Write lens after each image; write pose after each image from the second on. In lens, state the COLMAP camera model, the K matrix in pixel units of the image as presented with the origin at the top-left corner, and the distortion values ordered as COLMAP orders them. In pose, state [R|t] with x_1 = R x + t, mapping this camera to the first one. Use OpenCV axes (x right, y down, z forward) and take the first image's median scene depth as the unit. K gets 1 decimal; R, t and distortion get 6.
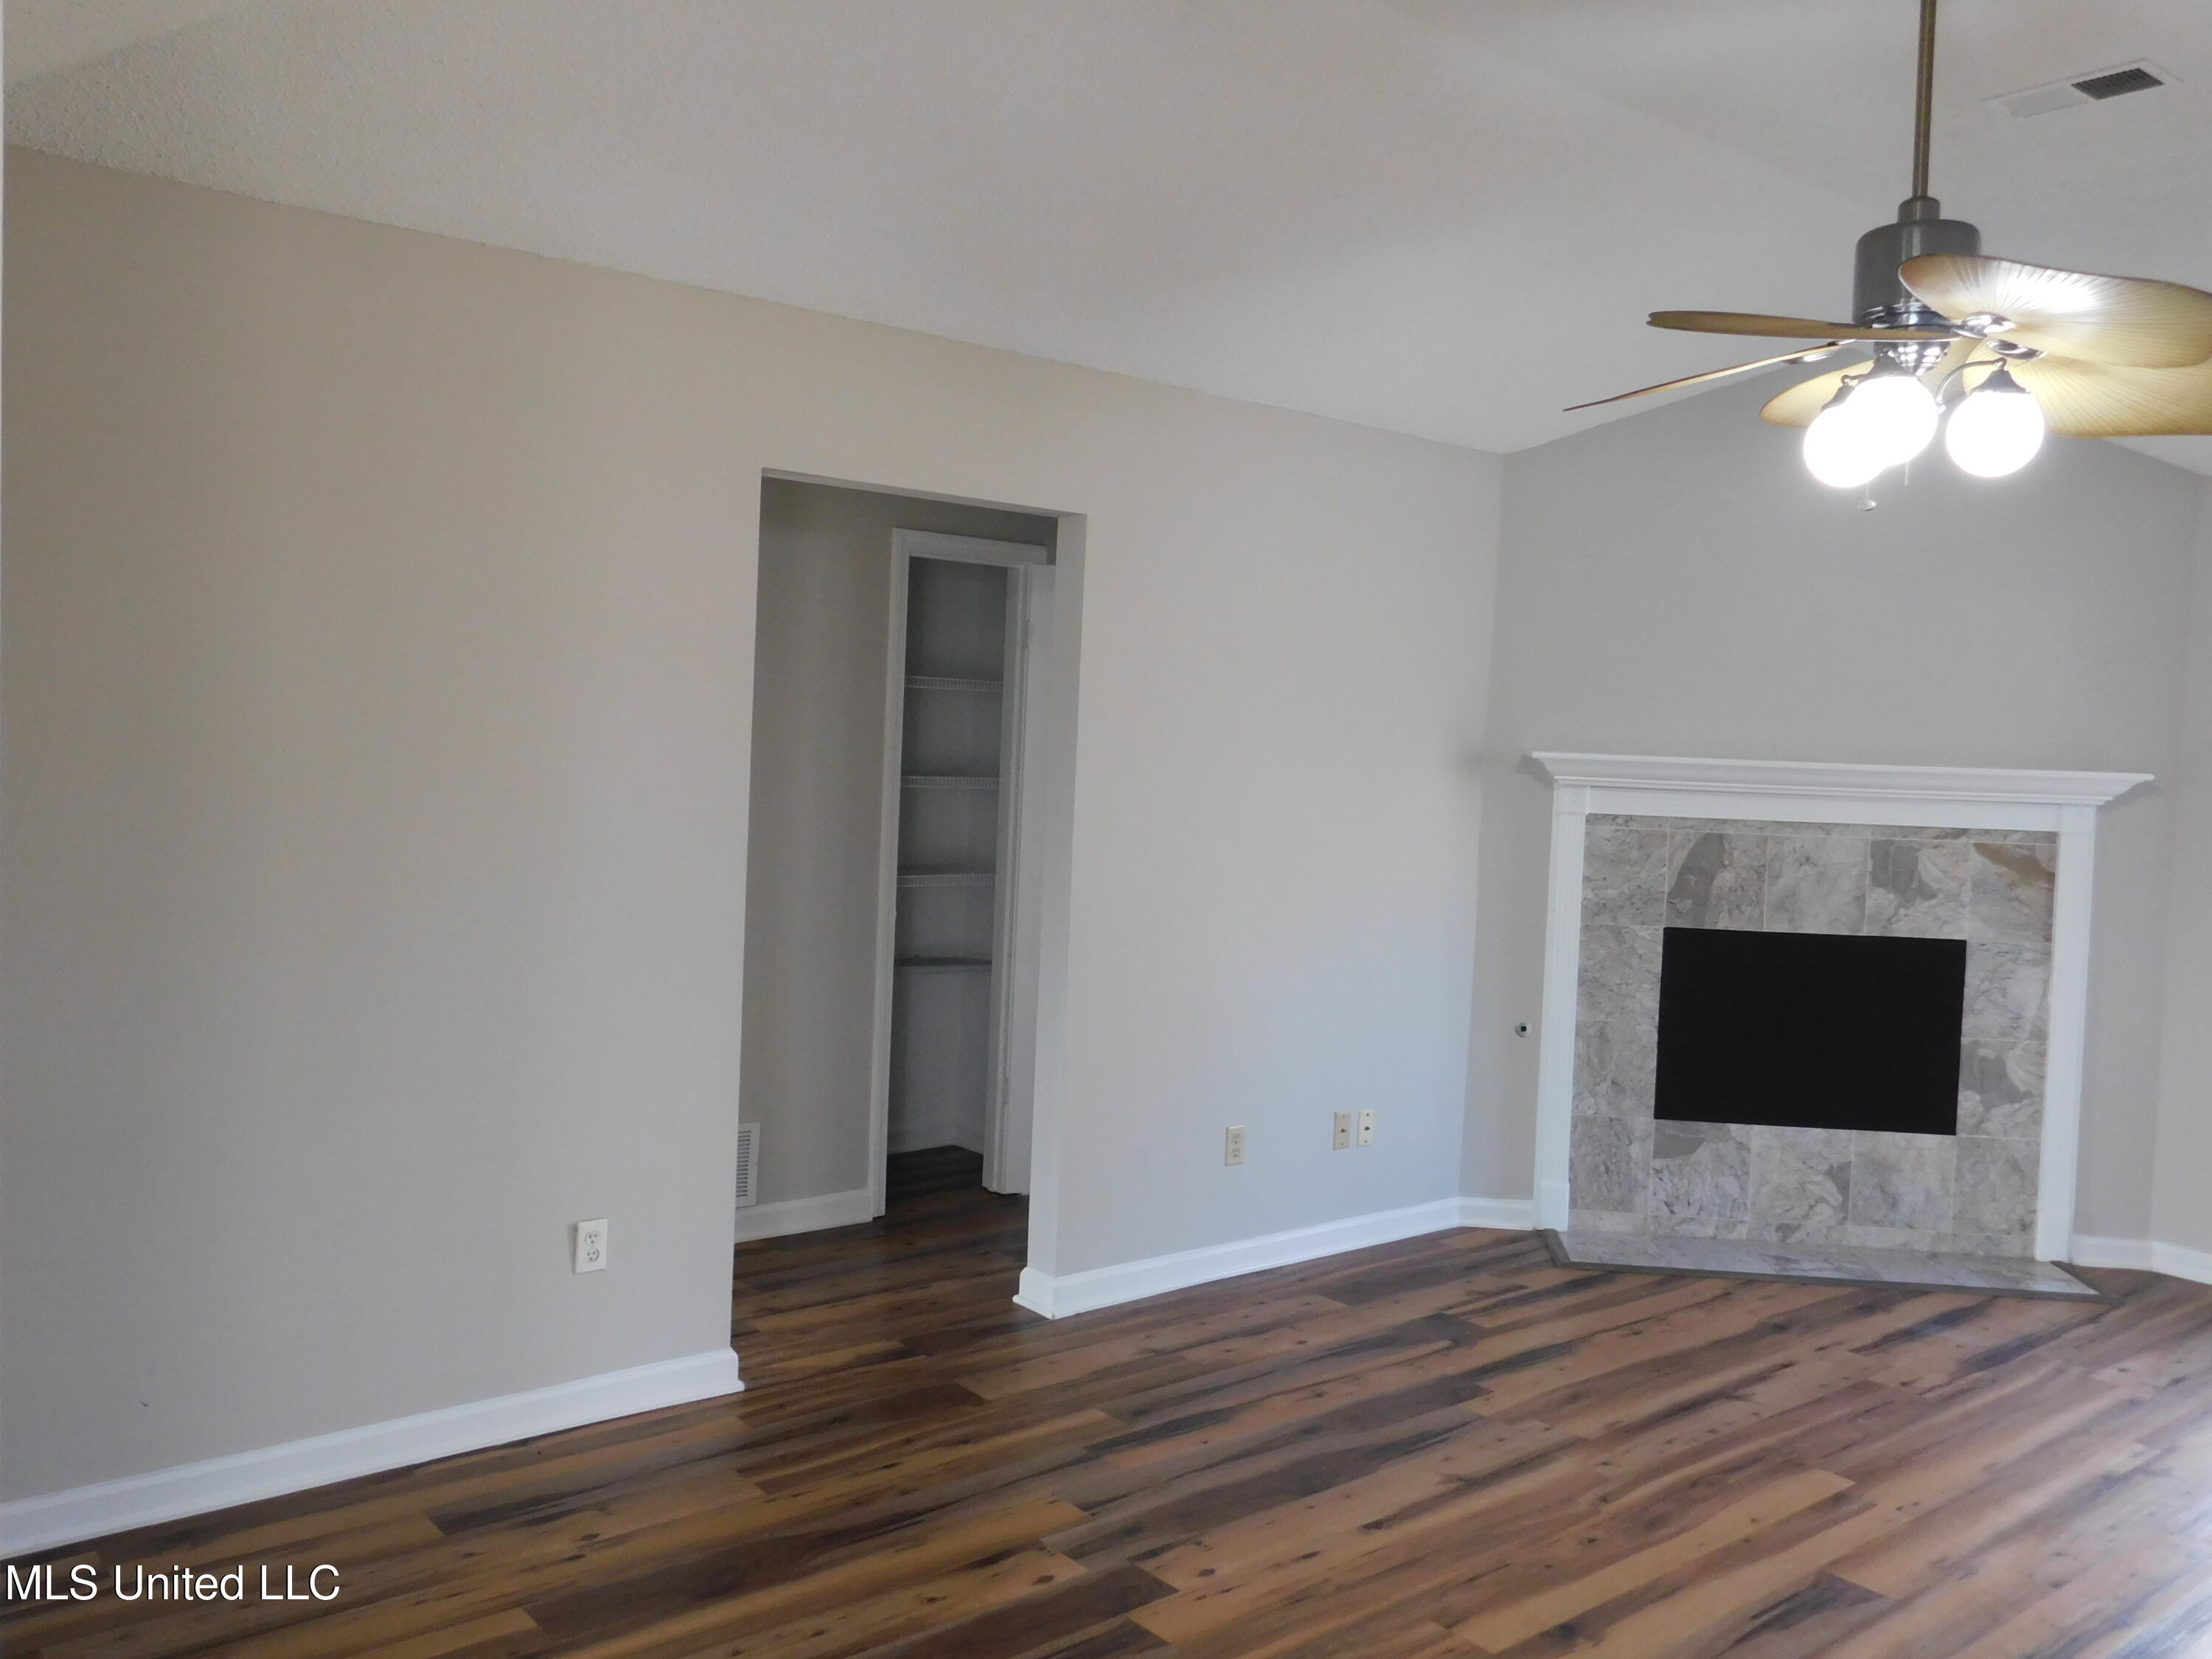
lens RADIAL K [[1793.5, 0, 1108.2], [0, 1793.5, 821.7], [0, 0, 1]] dist [-0.013438, 0.023676]
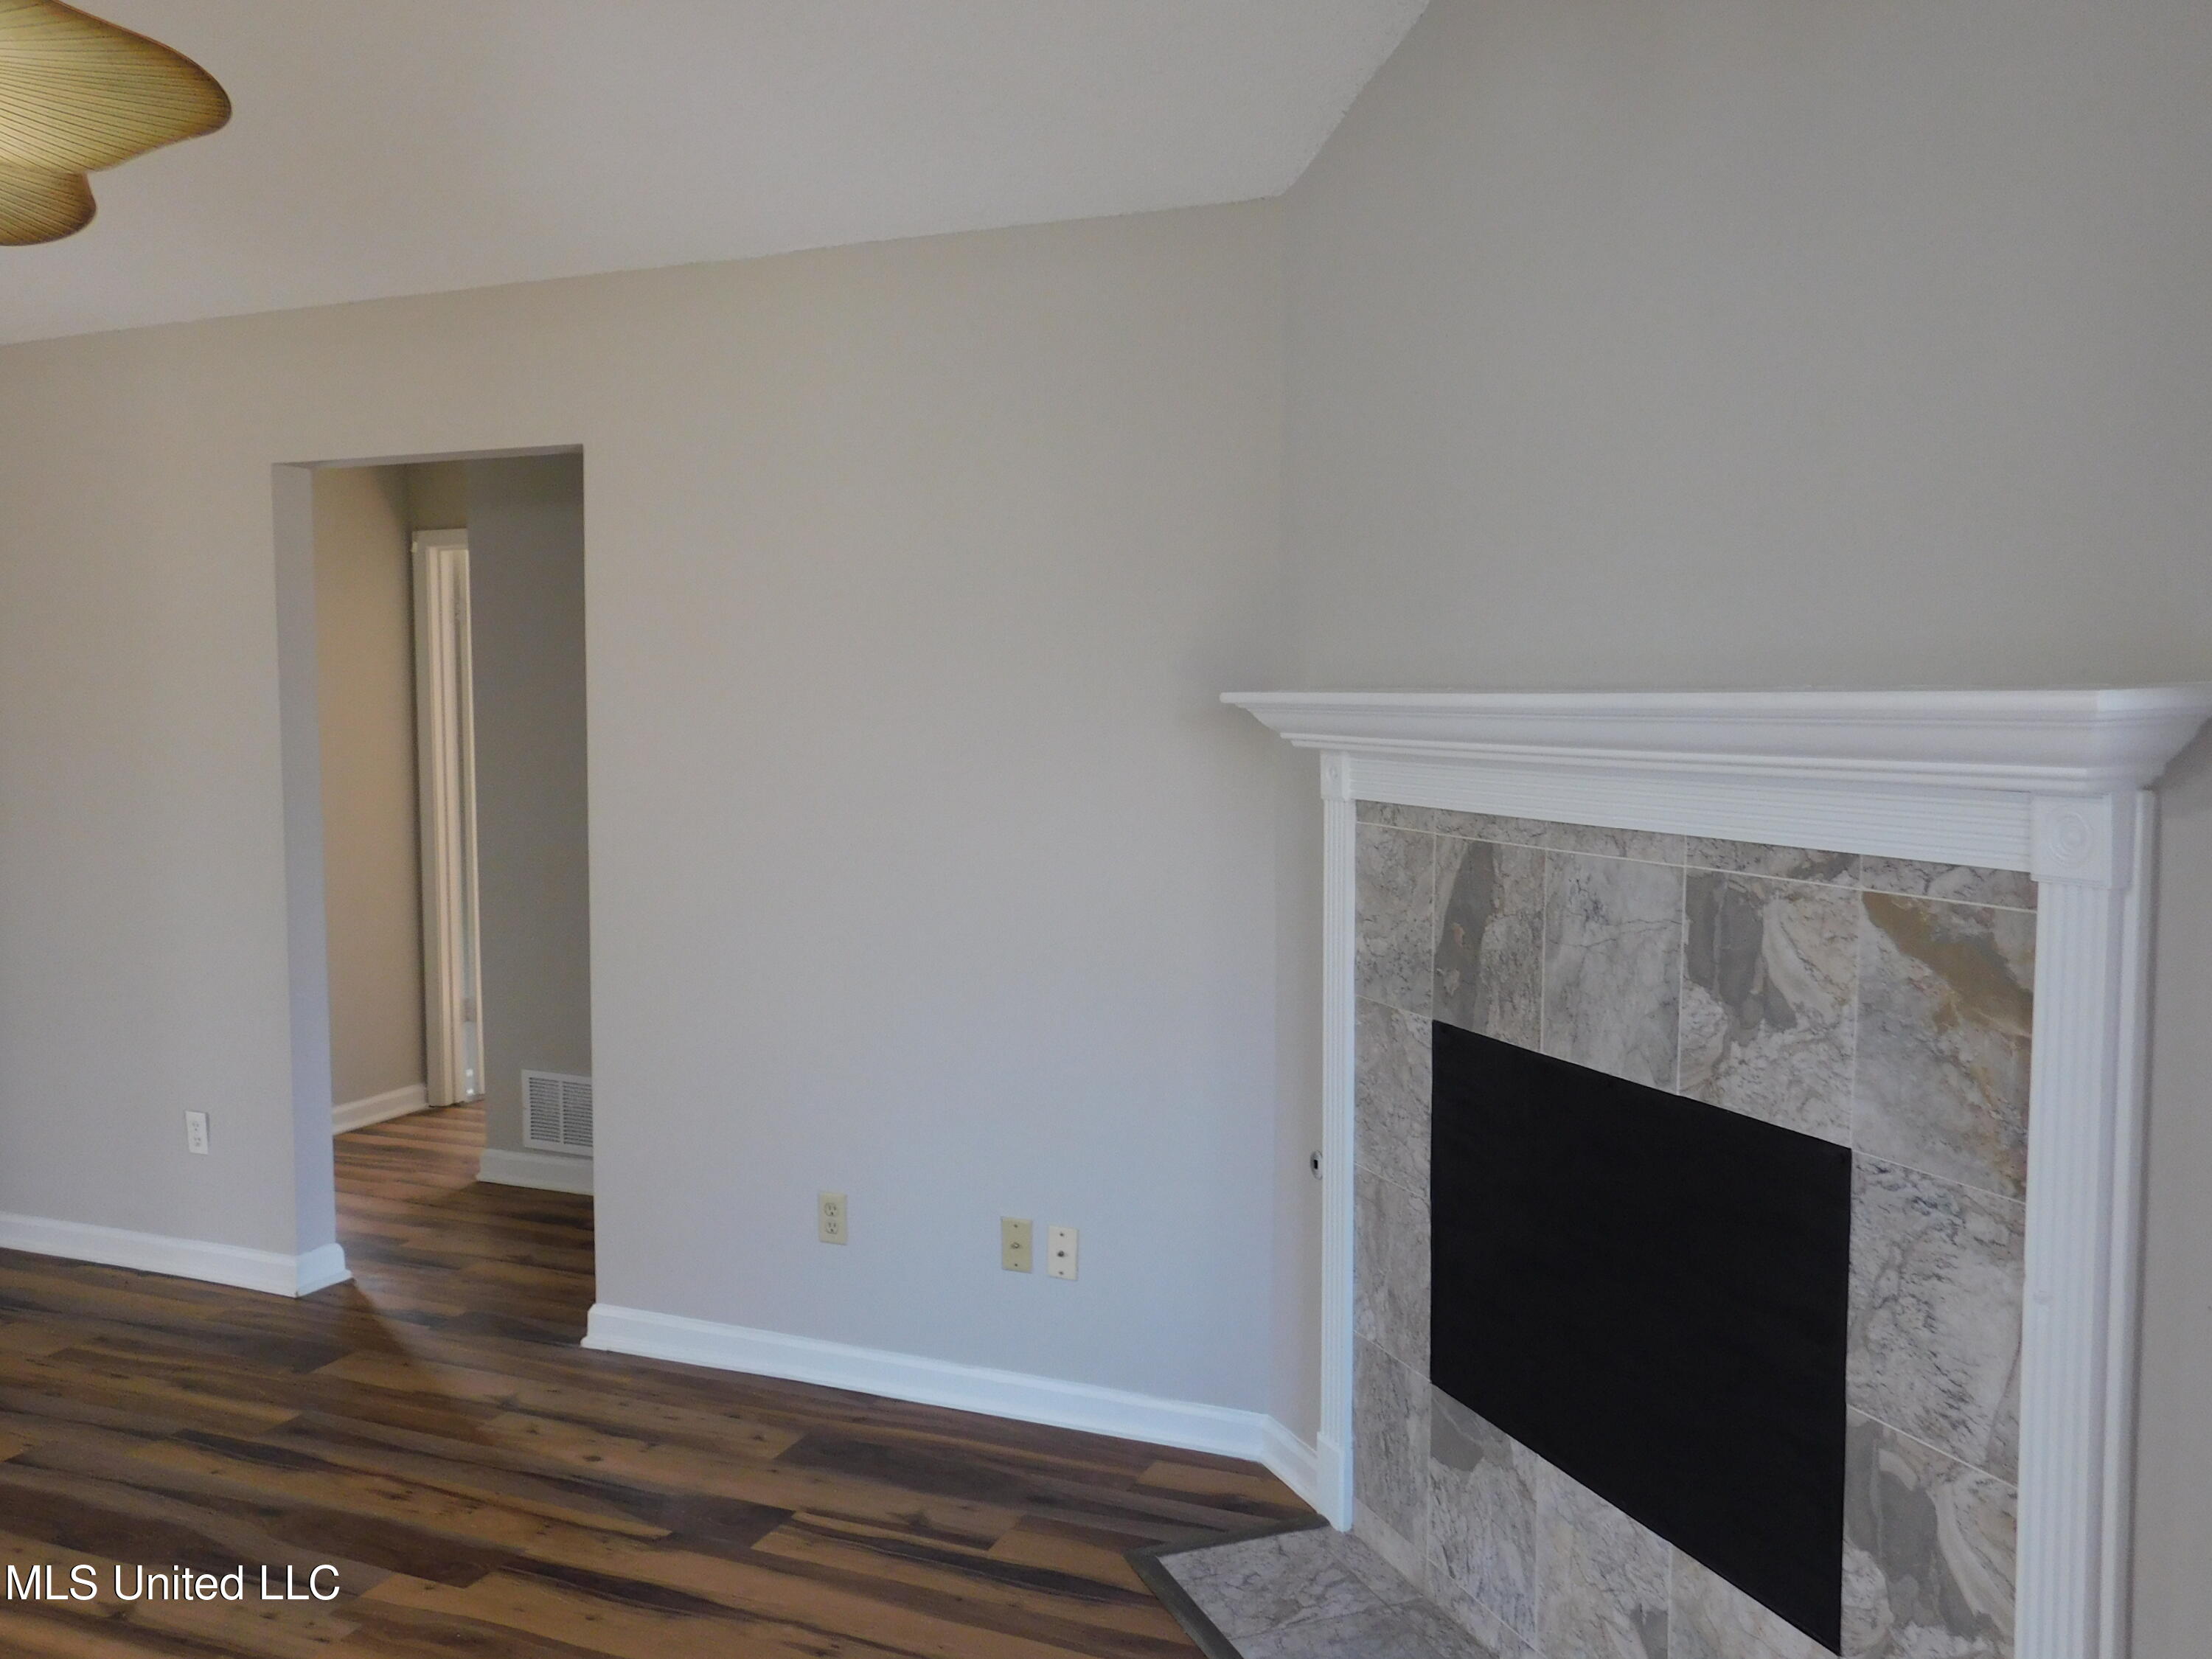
lens RADIAL K [[1793.5, 0, 1114.5], [0, 1793.5, 819.7], [0, 0, 1]] dist [-0.013438, 0.023676]
pose [[0.458295, 0.024391, -0.888466, 0.797277], [-0.021238, 0.999638, 0.016488, -0.006503], [0.888547, 0.011313, 0.458647, 0.740814]]
